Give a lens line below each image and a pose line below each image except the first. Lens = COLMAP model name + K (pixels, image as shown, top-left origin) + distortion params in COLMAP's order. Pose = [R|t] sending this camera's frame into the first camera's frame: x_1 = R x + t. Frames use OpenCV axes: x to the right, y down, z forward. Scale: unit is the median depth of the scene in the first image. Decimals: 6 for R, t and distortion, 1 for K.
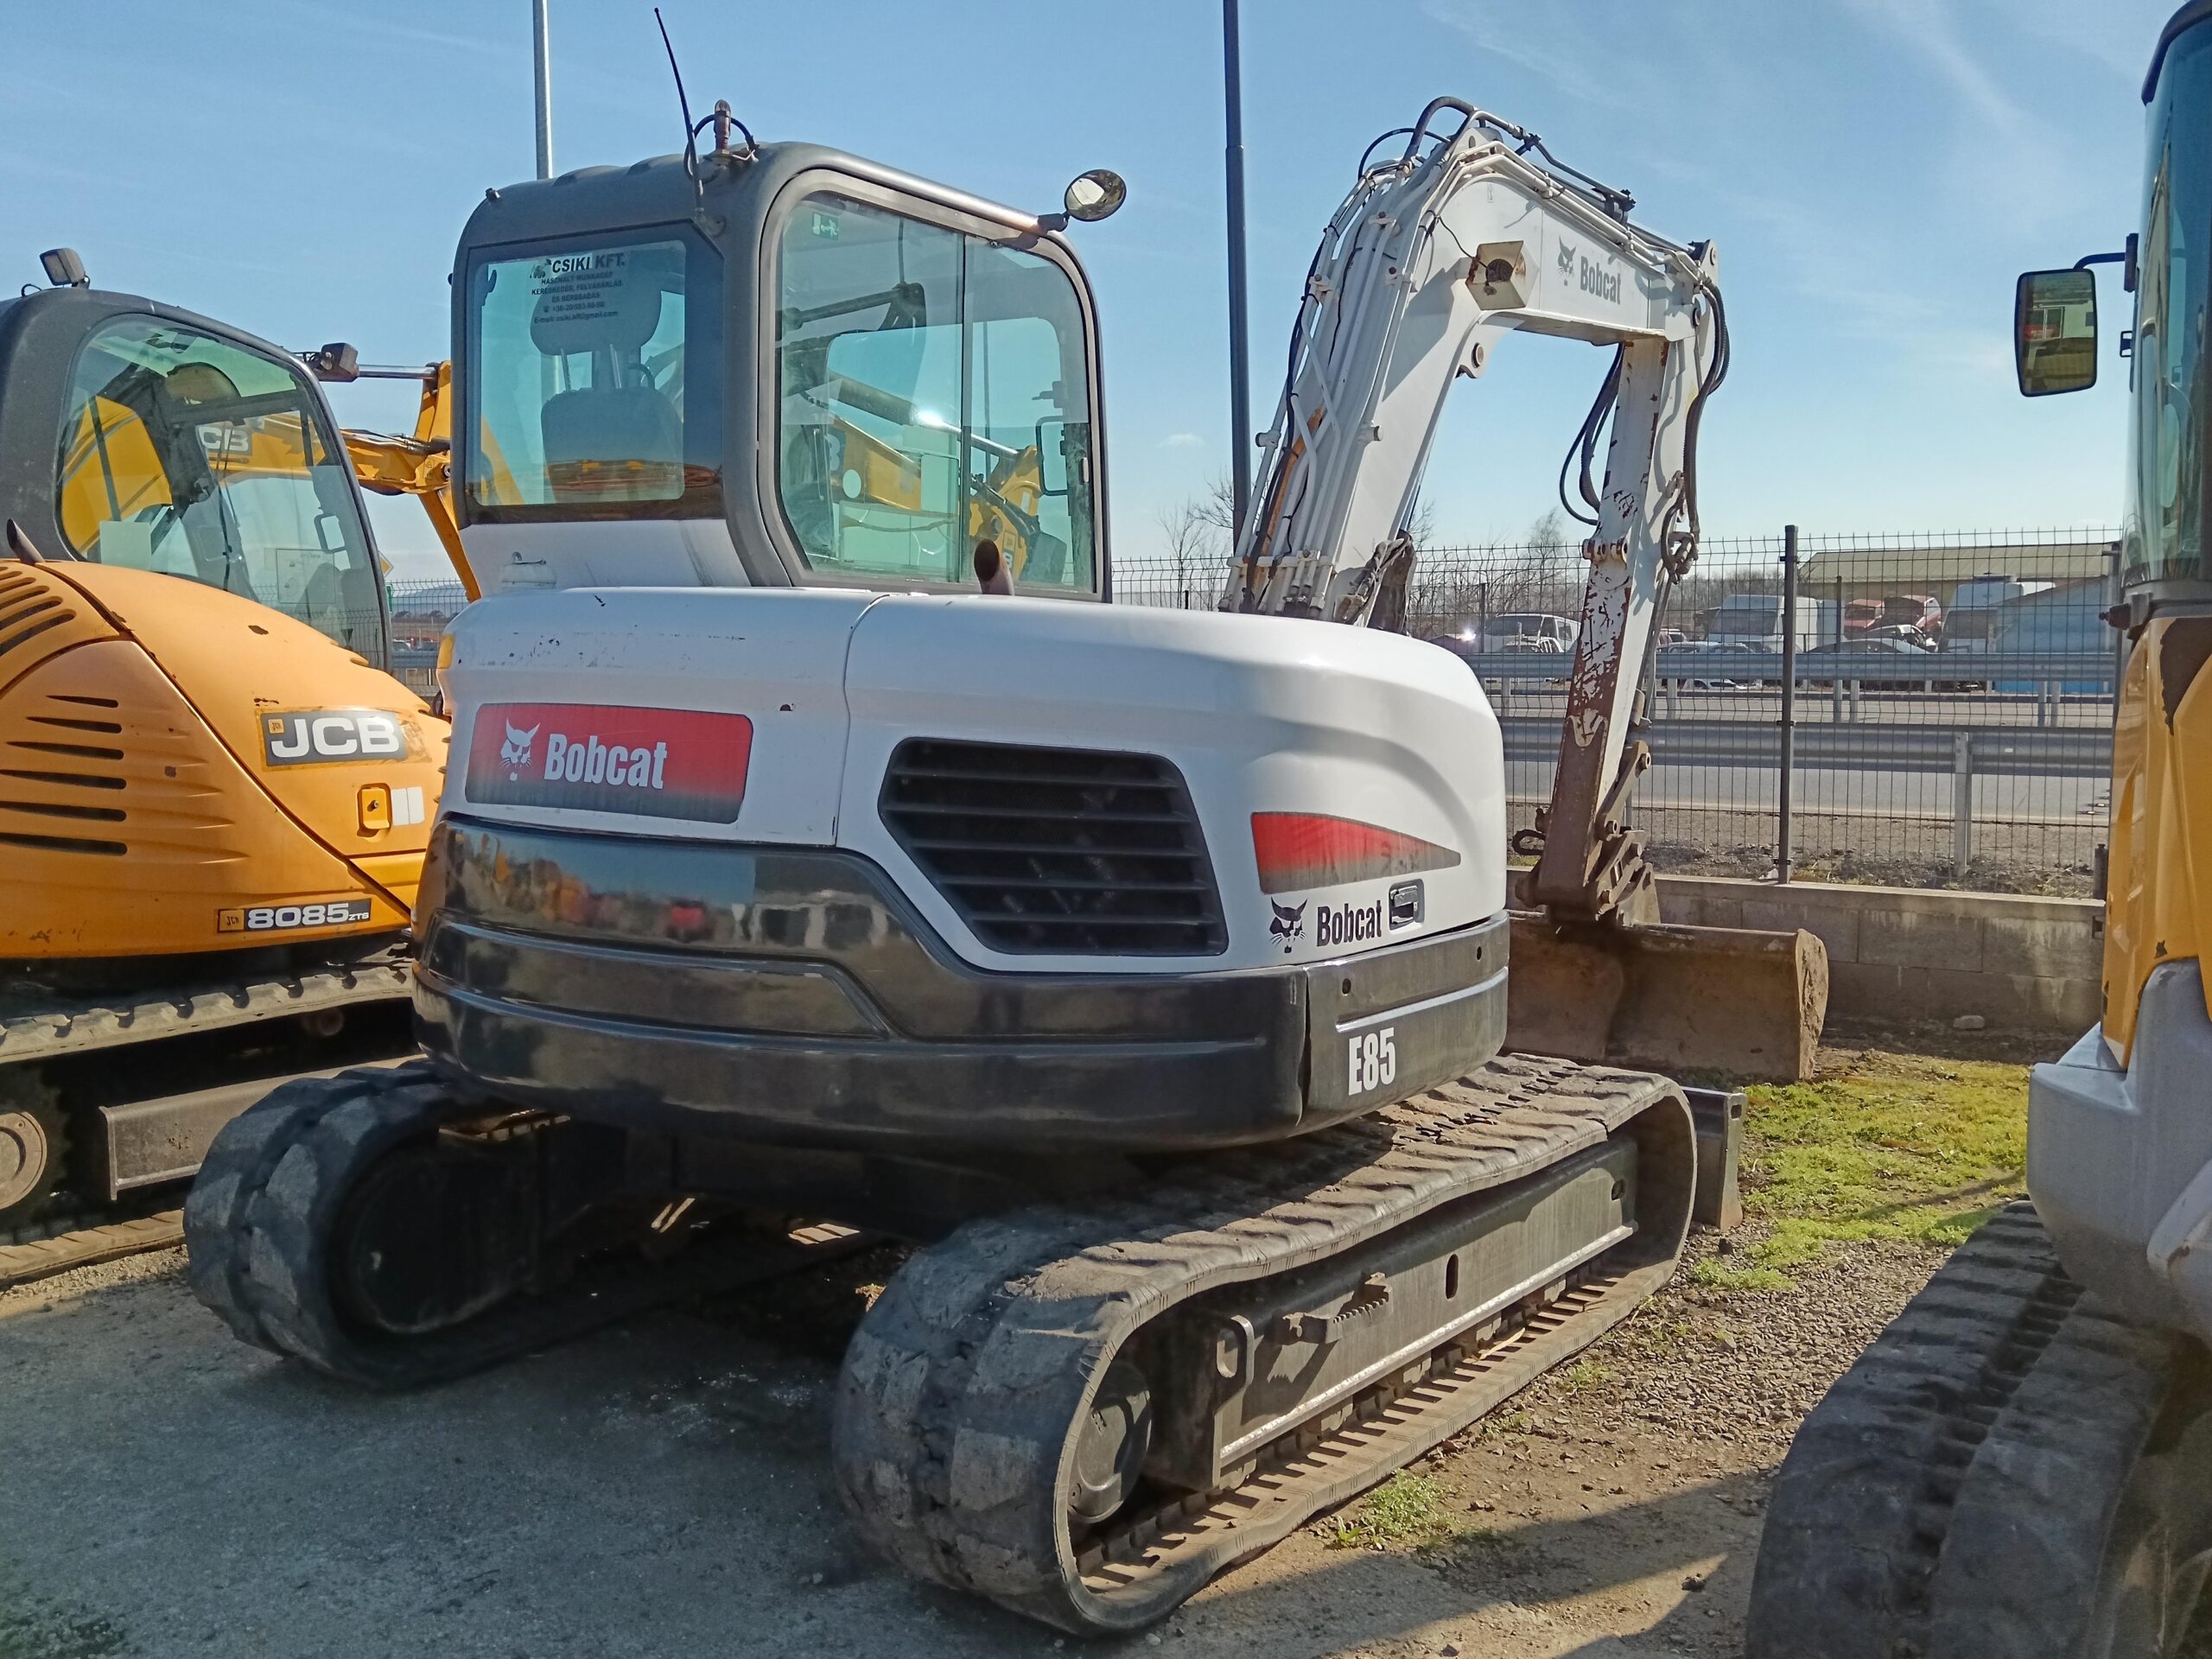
lens RADIAL K [[2103.2, 0, 1106.0], [0, 2103.2, 829.5], [0, 0, 1]] dist [0.002525, -0.005483]
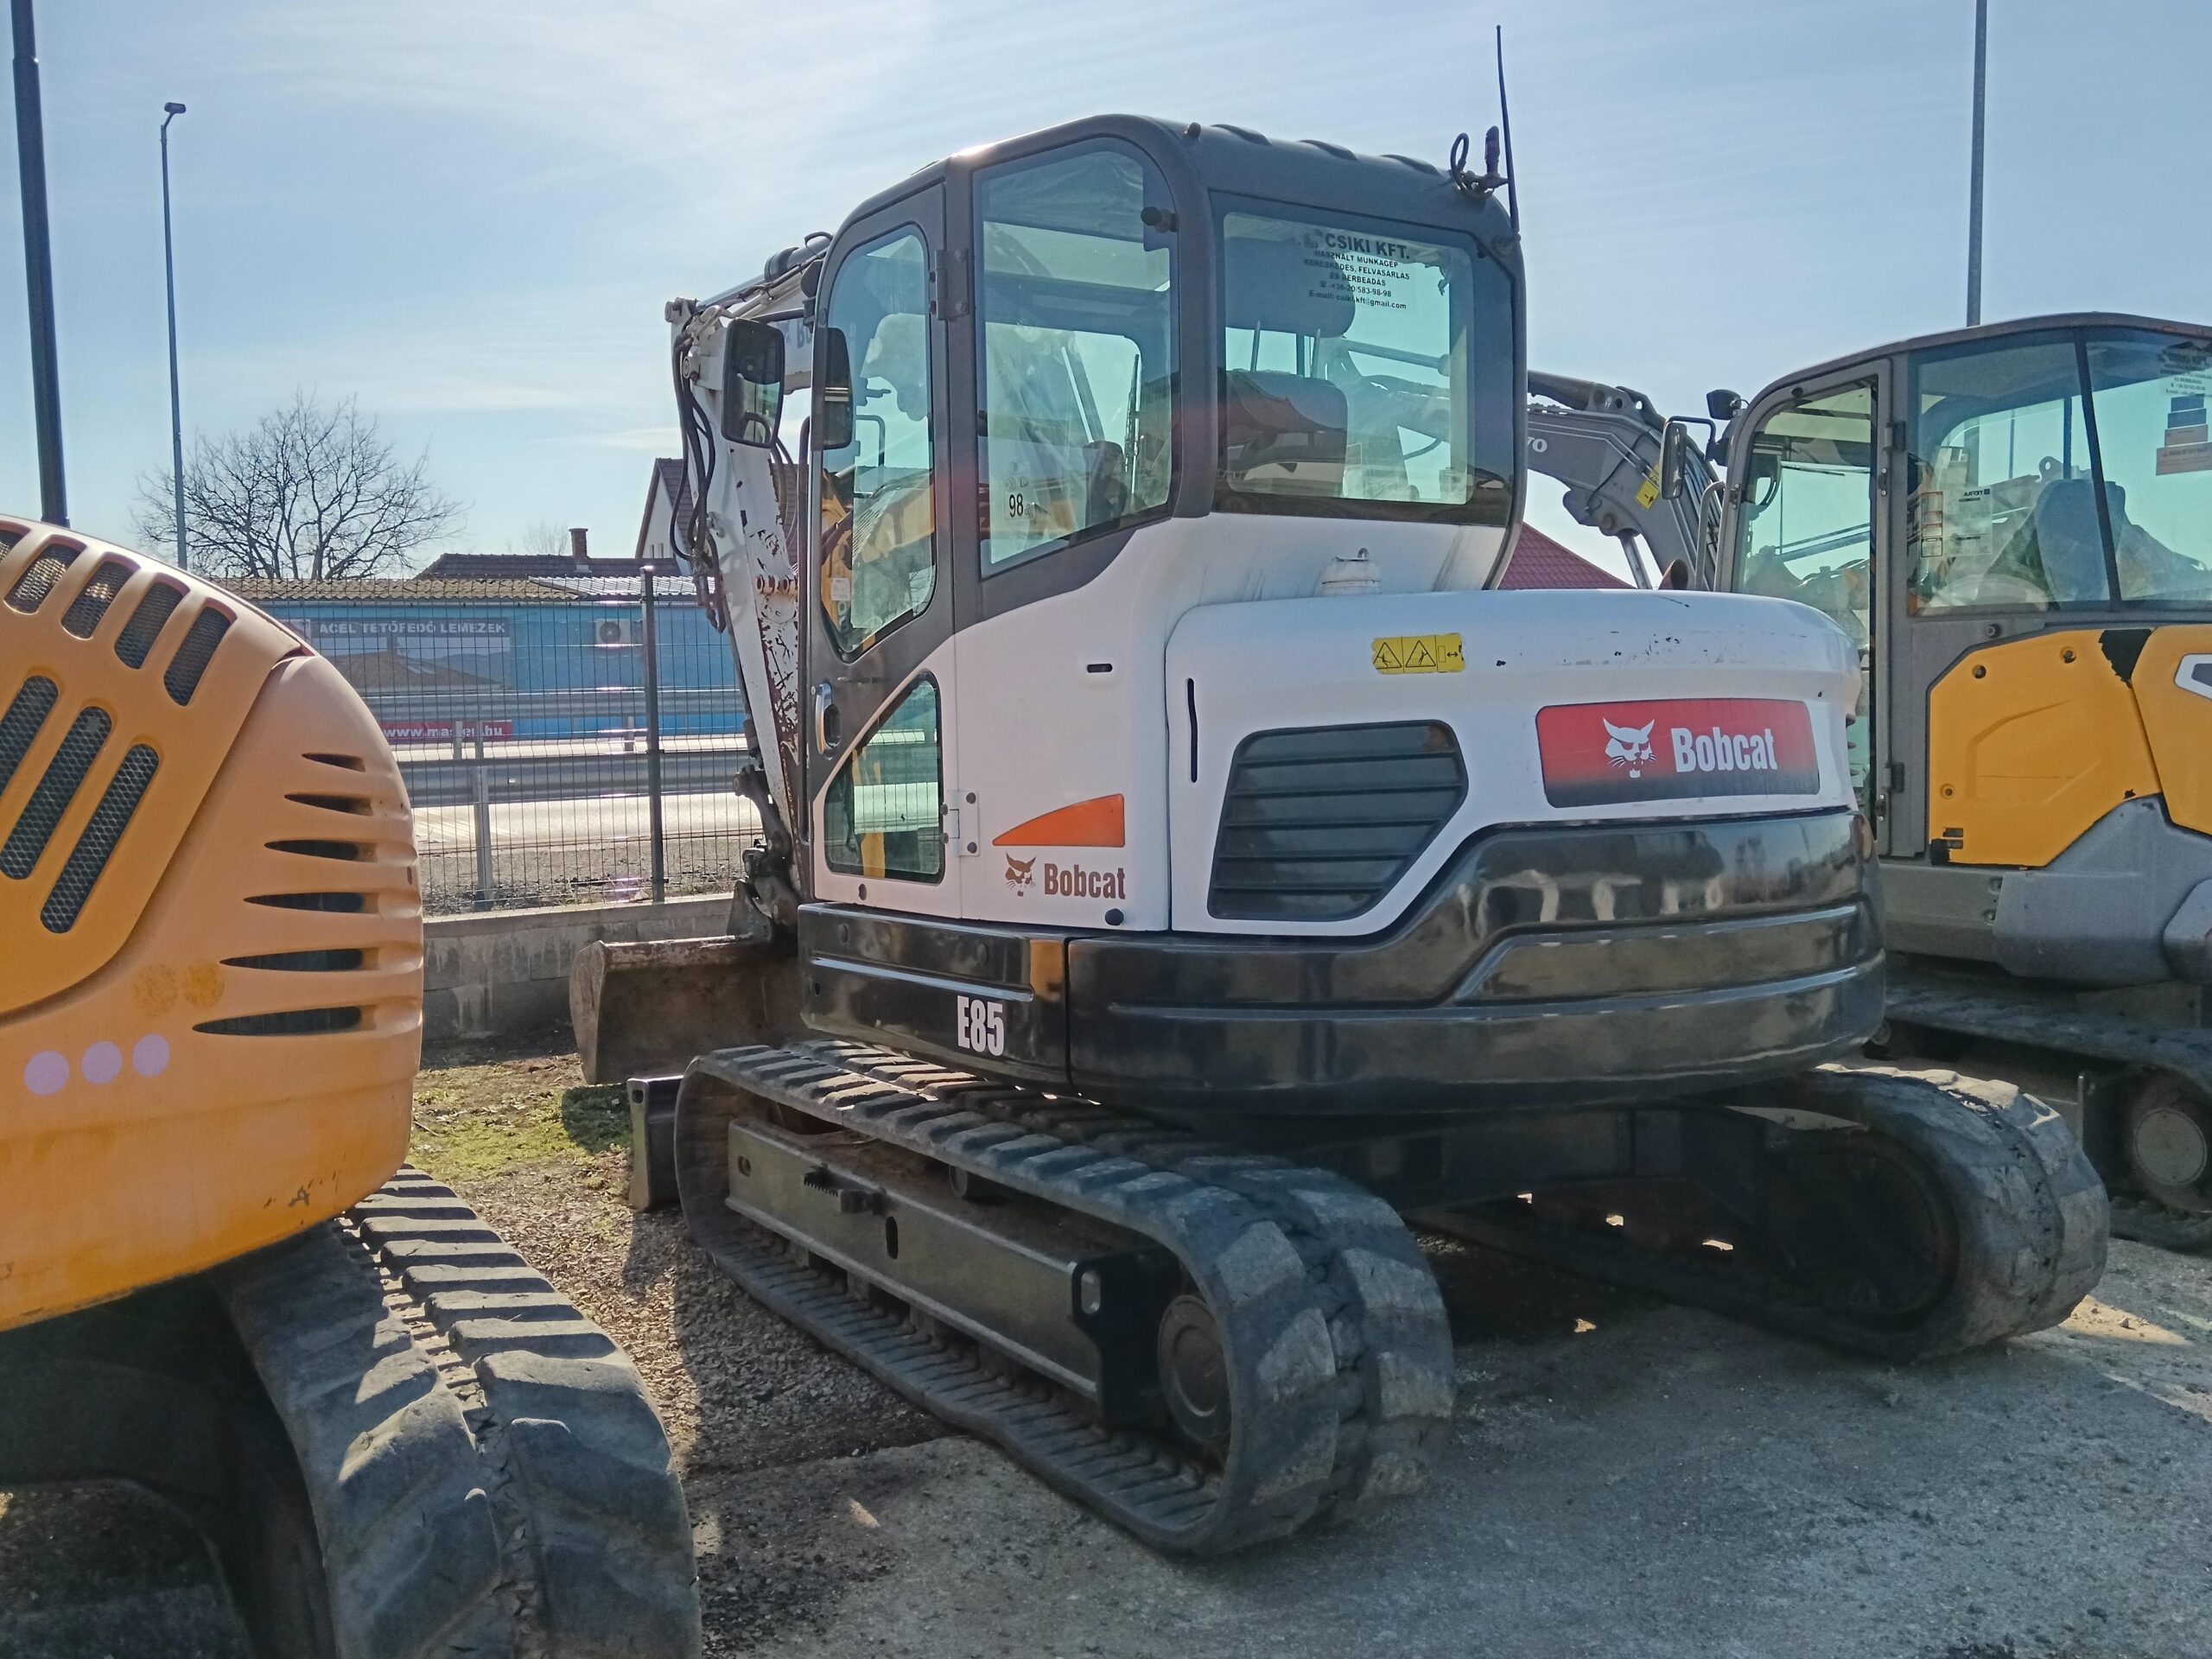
lens RADIAL K [[2113.1, 0, 1106.0], [0, 2113.1, 829.5], [0, 0, 1]] dist [-0.009774, -0.000357]
pose [[0.388681, -0.071940, 0.918560, -1.314644], [0.100496, 0.994309, 0.035348, -0.059990], [-0.915875, 0.078573, 0.393699, 0.838941]]
